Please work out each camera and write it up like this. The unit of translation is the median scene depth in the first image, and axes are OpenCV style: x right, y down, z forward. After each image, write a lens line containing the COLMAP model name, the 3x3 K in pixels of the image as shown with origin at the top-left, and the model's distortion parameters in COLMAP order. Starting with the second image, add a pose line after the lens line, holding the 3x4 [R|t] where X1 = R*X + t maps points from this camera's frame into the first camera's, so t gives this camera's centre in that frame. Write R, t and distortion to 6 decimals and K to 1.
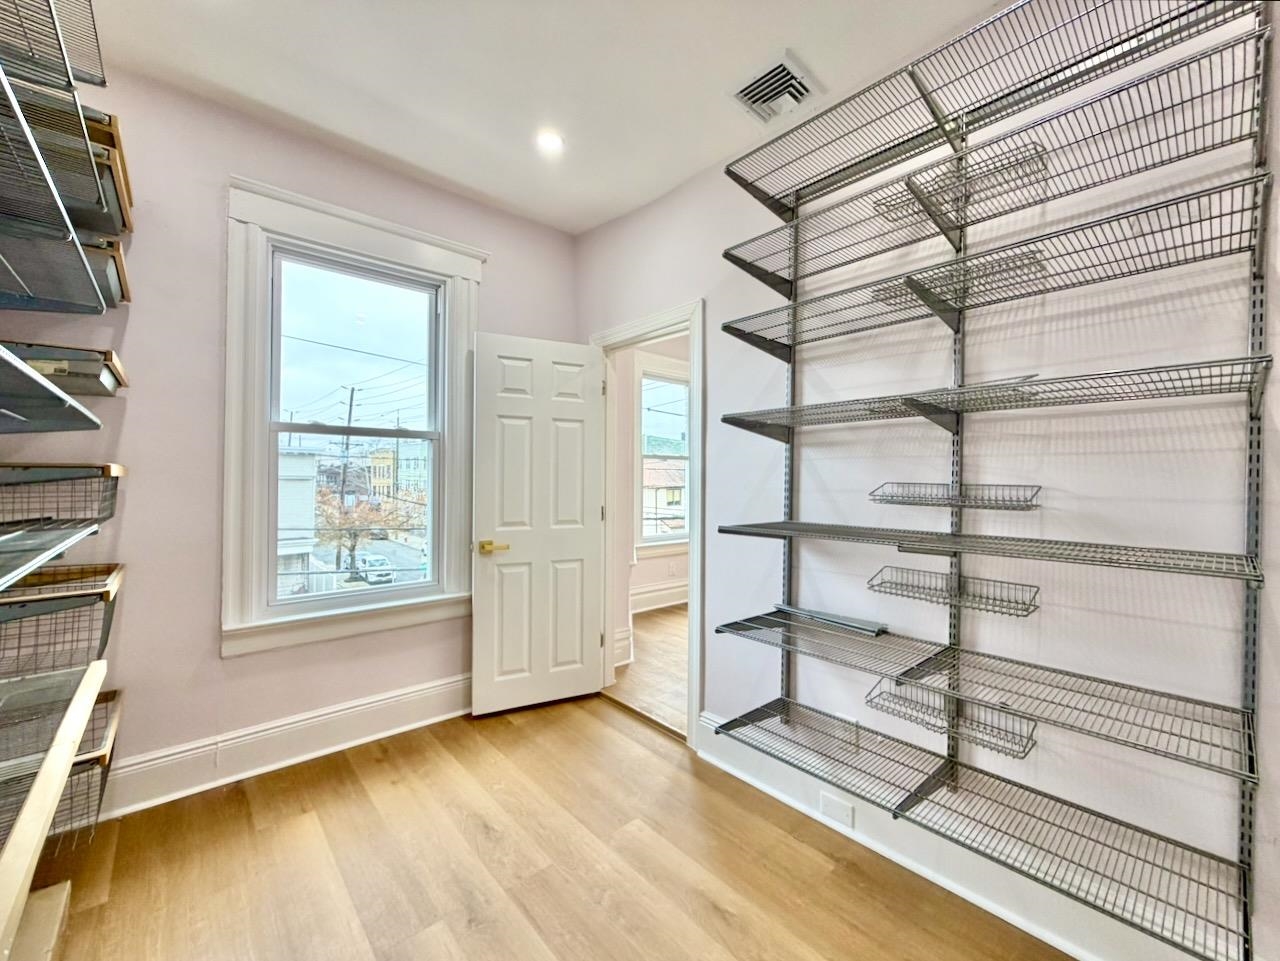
lens RADIAL K [[517.4, 0, 634.0], [0, 517.4, 477.4], [0, 0, 1]] dist [-0.000096, -0.000251]
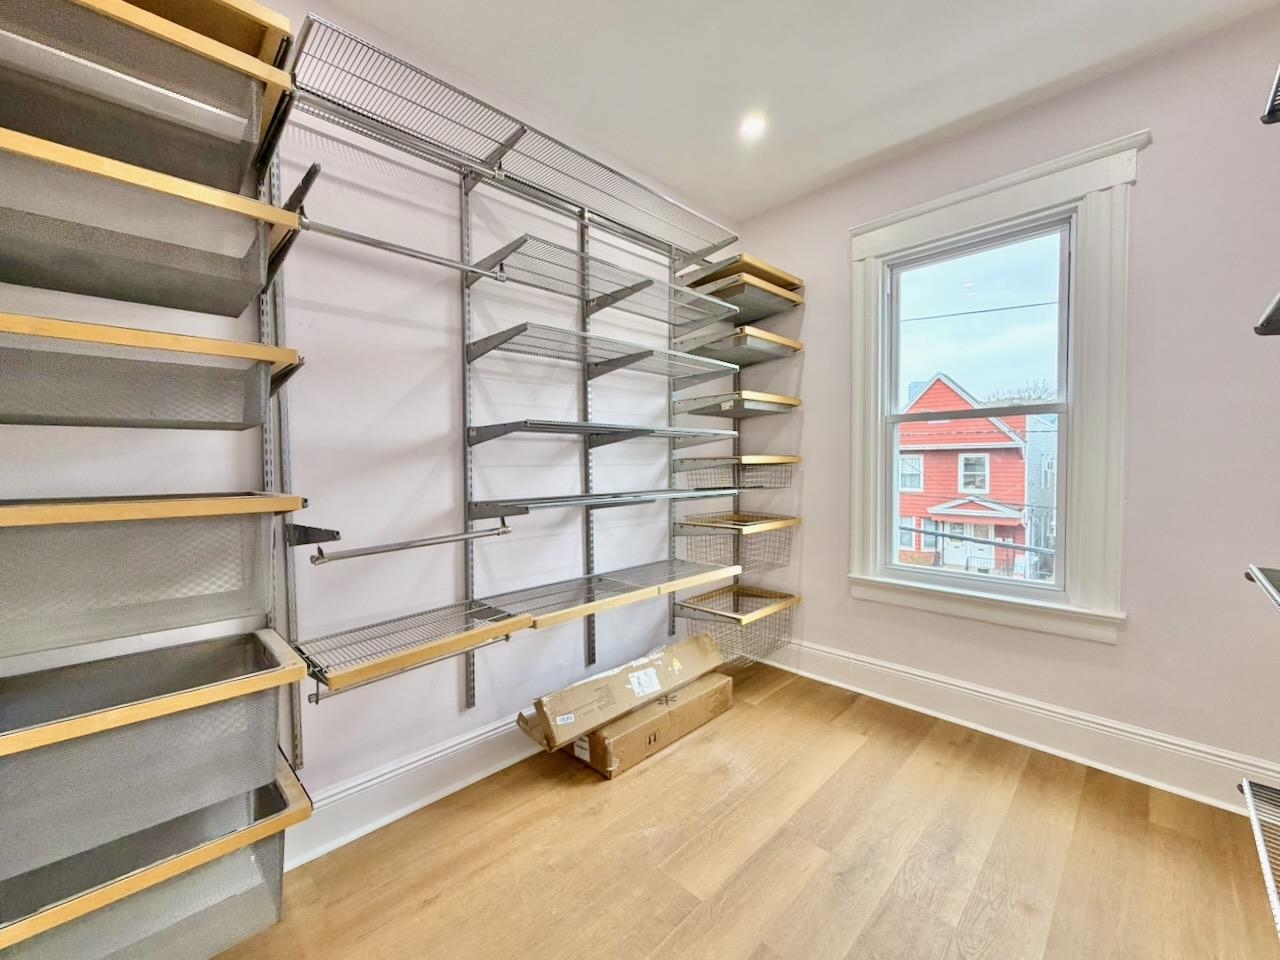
lens RADIAL K [[510.0, 0, 636.9], [0, 510.0, 483.5], [0, 0, 1]] dist [-0.001389, -0.000243]
pose [[0.067767, 0.034317, -0.997111, 0.444664], [0.012022, 0.999308, 0.035210, 0.002522], [0.997629, -0.014373, 0.067308, 0.338733]]
